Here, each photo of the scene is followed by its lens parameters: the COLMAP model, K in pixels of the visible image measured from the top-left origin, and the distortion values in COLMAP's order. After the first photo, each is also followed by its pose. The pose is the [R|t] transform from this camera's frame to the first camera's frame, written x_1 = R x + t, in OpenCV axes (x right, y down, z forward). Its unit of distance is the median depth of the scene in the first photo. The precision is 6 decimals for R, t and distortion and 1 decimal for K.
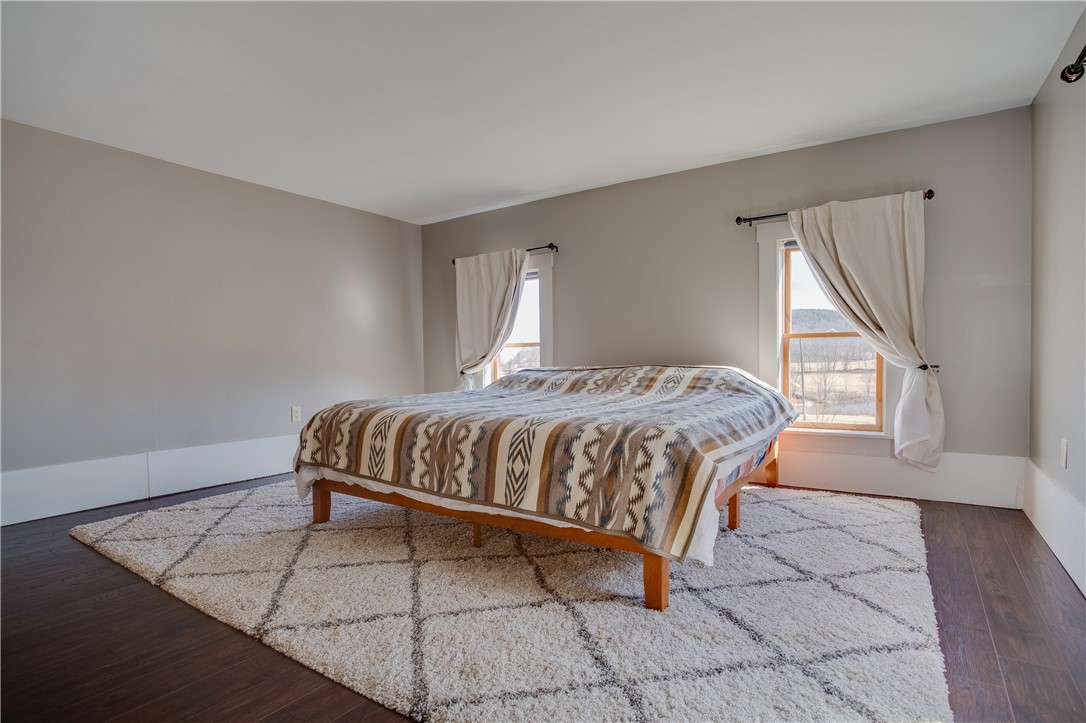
lens RADIAL K [[555.0, 0, 543.0], [0, 555.0, 361.5], [0, 0, 1]] dist [-0.067434, -0.000042]
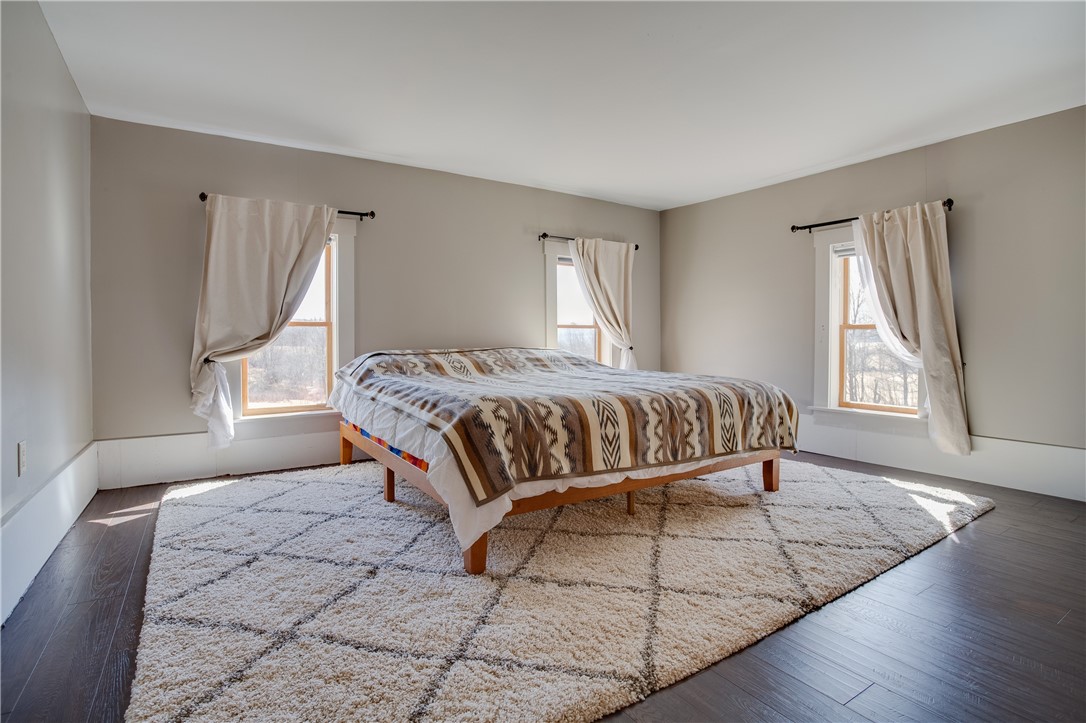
lens RADIAL K [[533.2, 0, 542.9], [0, 533.2, 337.9], [0, 0, 1]] dist [-0.063084, 0.000259]
pose [[0.399712, 0.014070, 0.916533, -1.211865], [0.004636, 0.999838, -0.017371, 0.009364], [-0.916629, 0.011193, 0.399582, 0.785502]]
